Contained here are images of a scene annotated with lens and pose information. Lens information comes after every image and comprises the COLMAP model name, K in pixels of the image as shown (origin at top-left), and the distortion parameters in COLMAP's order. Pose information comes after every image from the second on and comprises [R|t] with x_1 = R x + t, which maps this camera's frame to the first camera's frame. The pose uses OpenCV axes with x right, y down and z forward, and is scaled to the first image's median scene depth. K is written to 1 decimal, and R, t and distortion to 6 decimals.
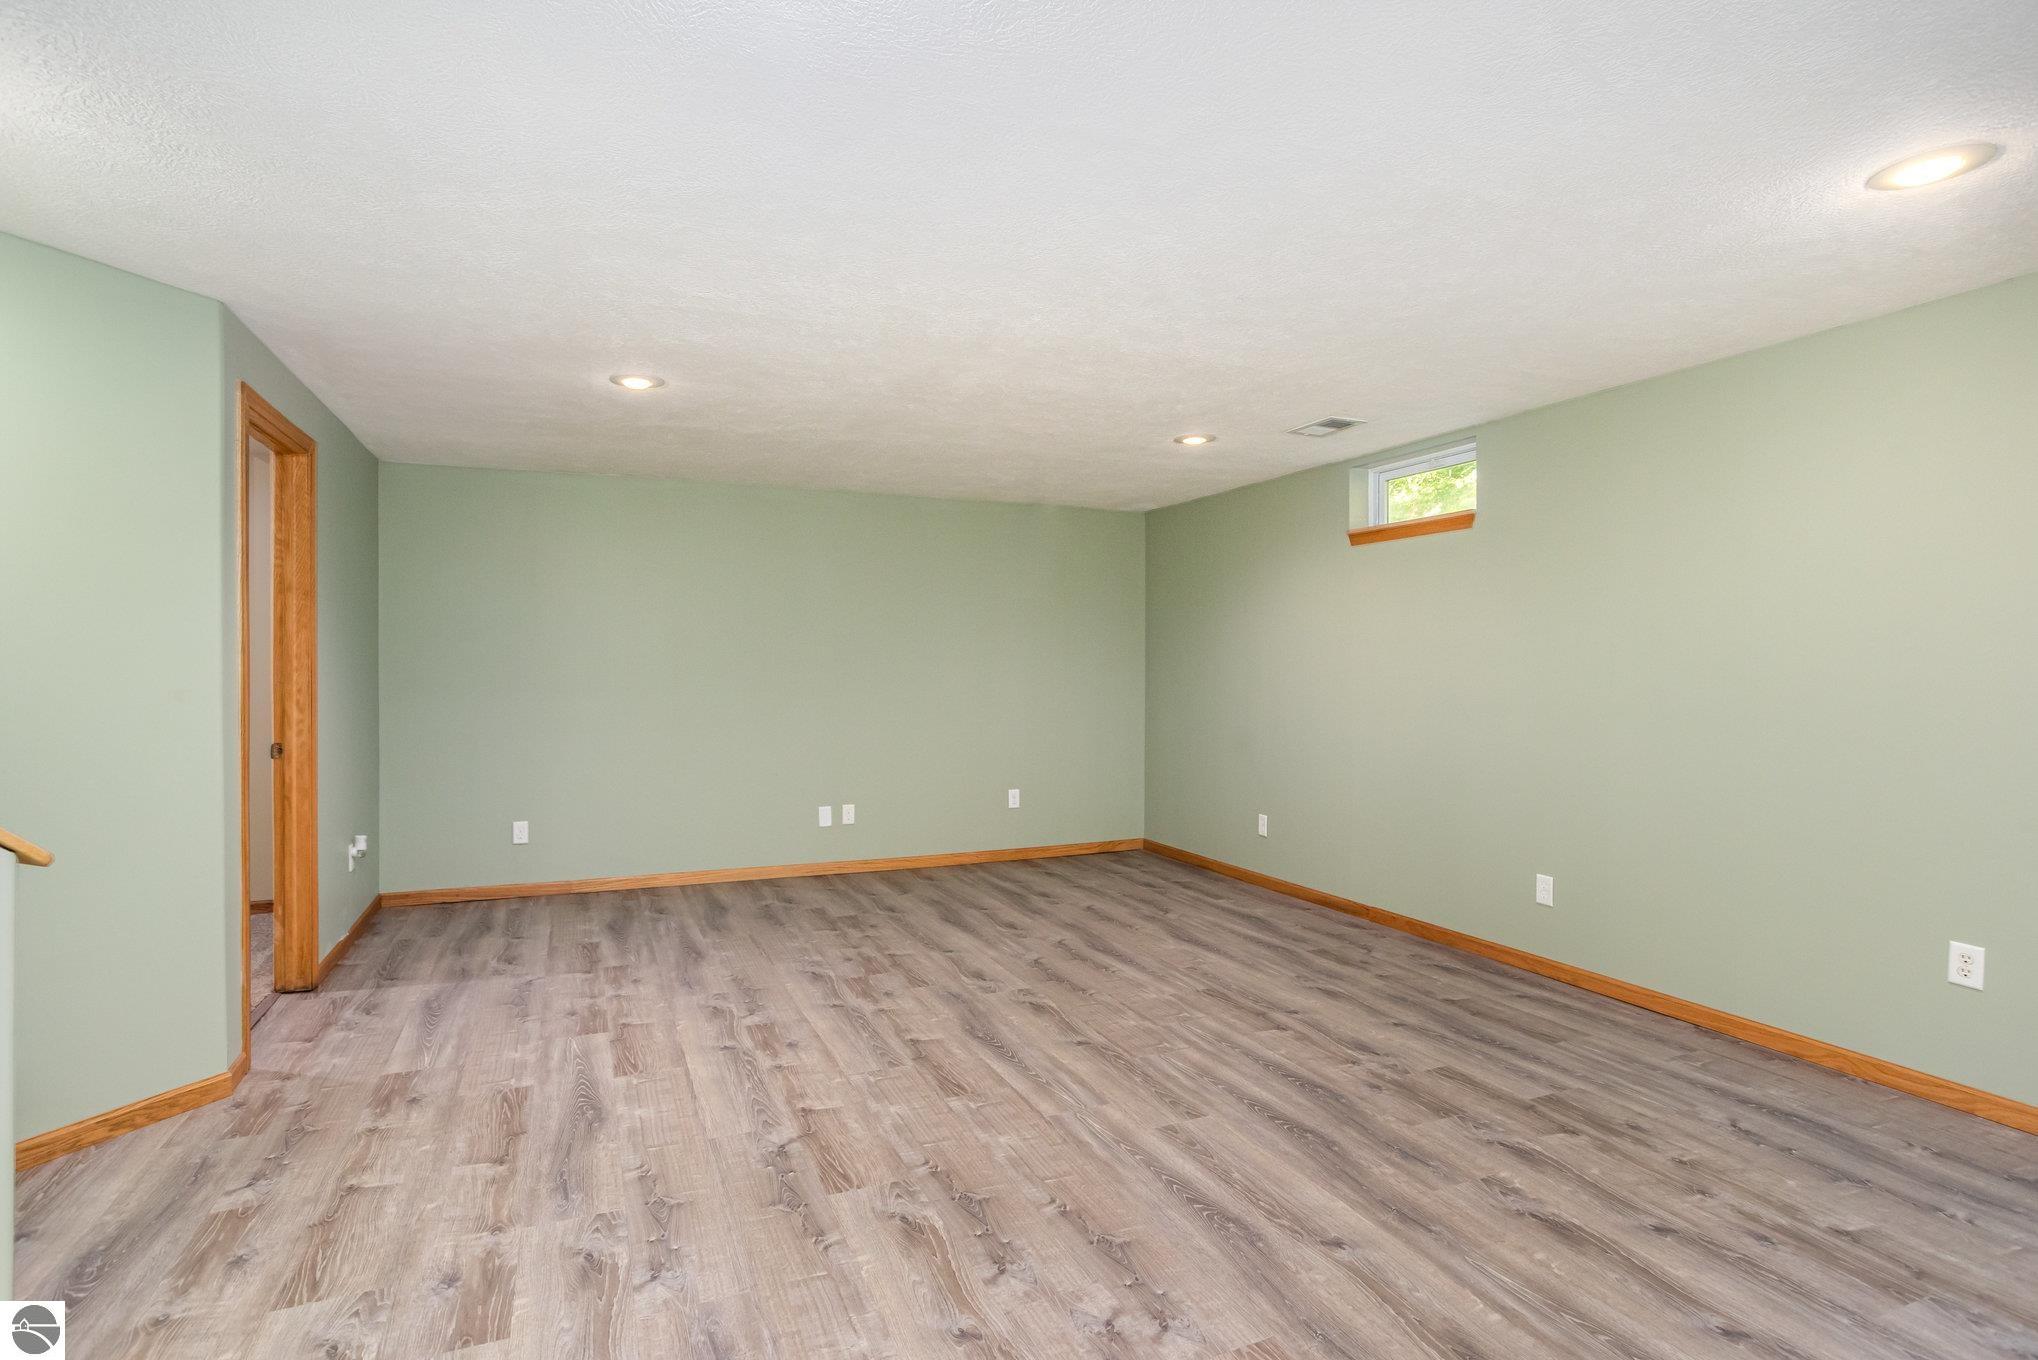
lens RADIAL K [[1003.0, 0, 1010.5], [0, 1003.0, 673.6], [0, 0, 1]] dist [-0.050342, 0.026830]
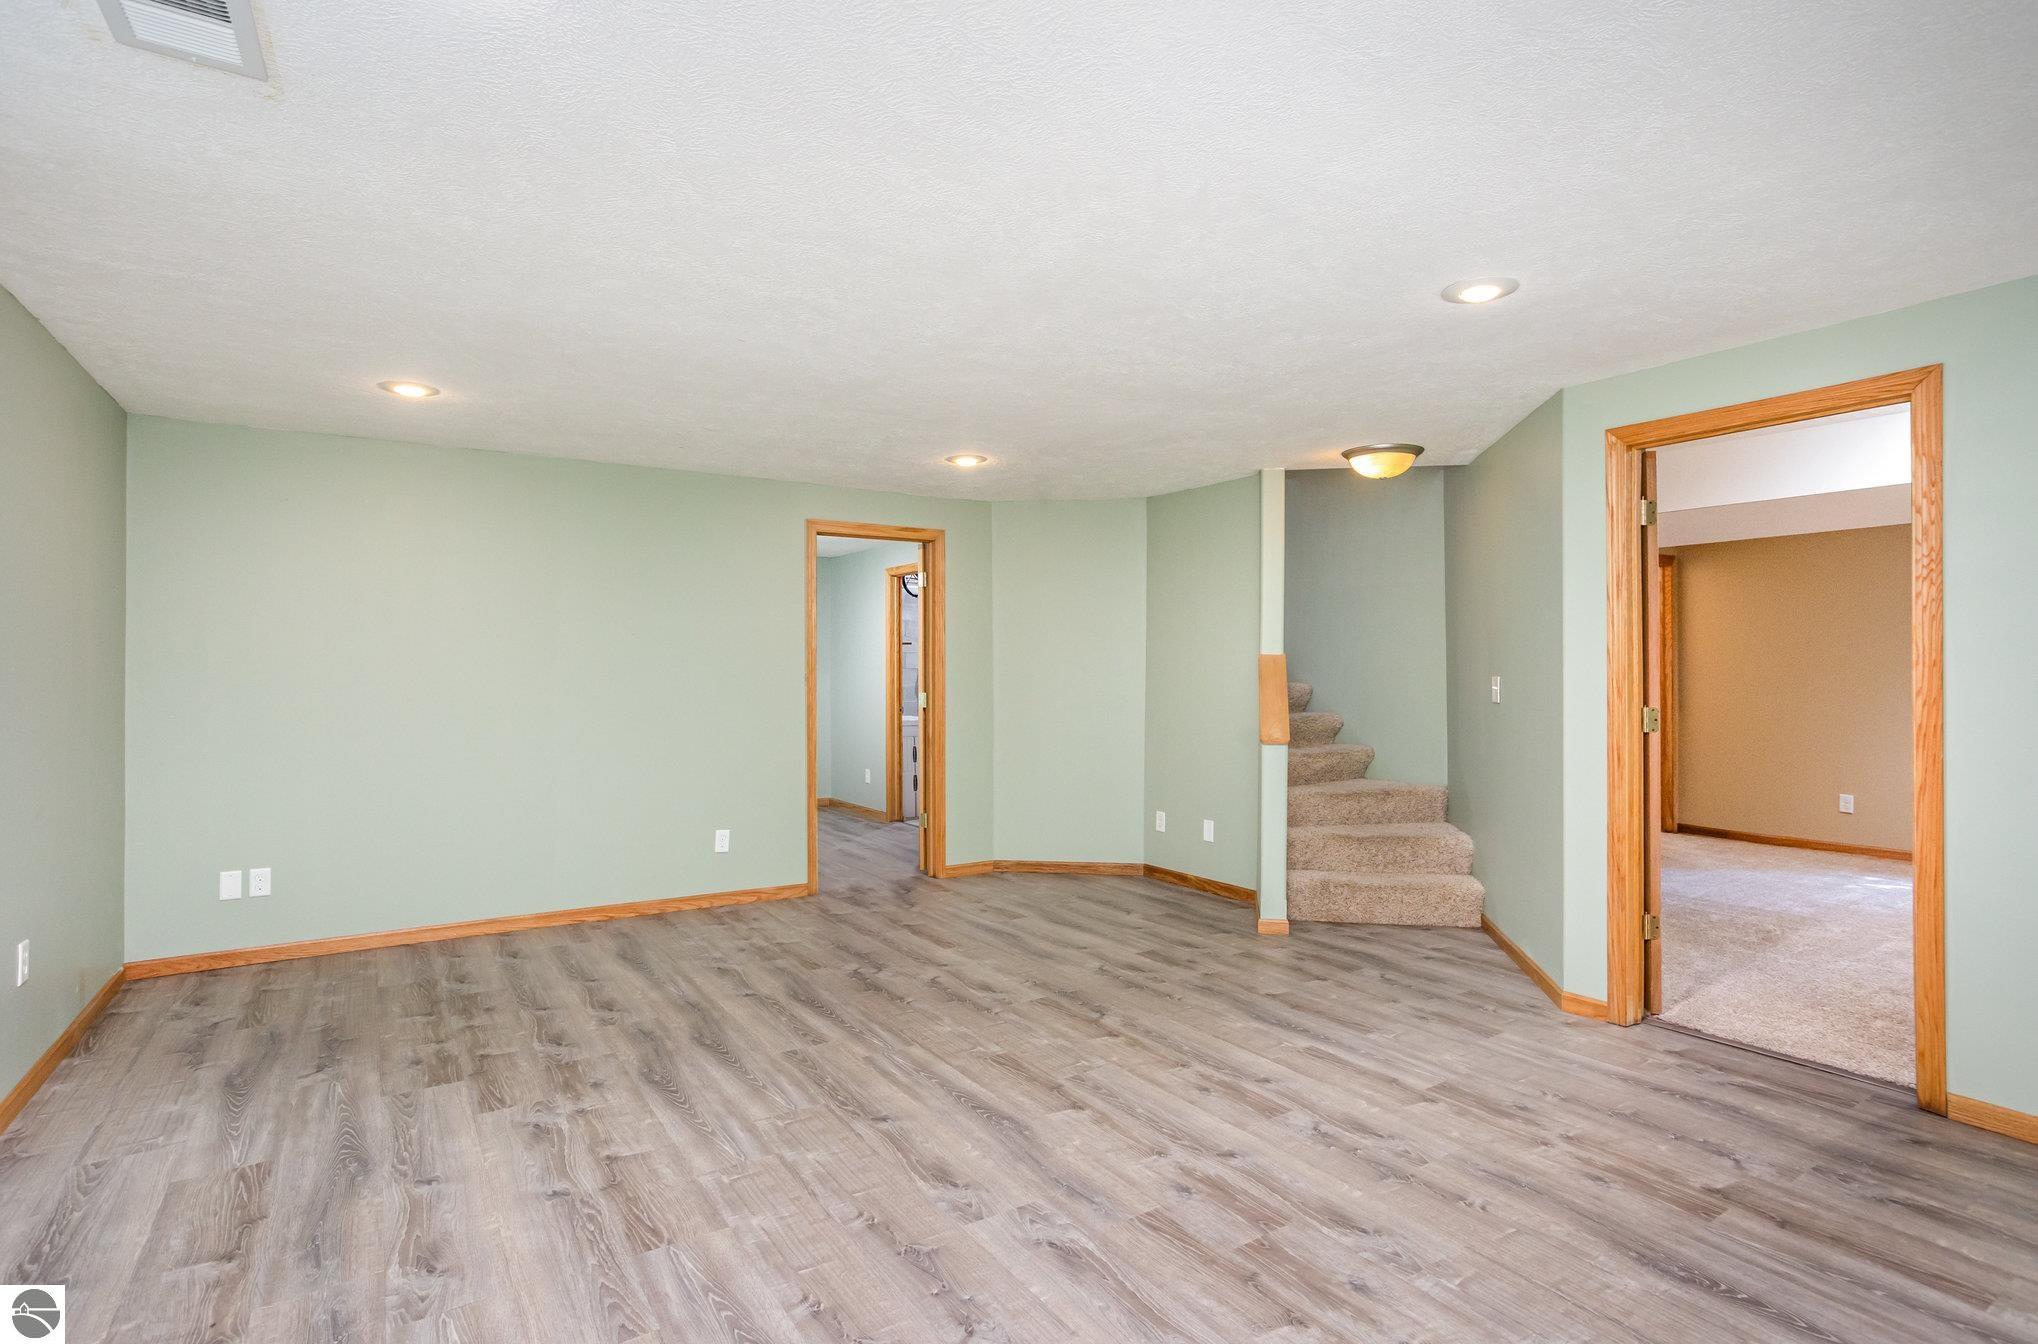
lens RADIAL K [[1004.5, 0, 999.3], [0, 1004.5, 652.7], [0, 0, 1]] dist [-0.064679, 0.049072]
pose [[-0.987916, -0.002796, -0.154967, 0.111680], [-0.001023, 0.999933, -0.011517, -0.015408], [0.154989, -0.011220, -0.987852, 1.968521]]
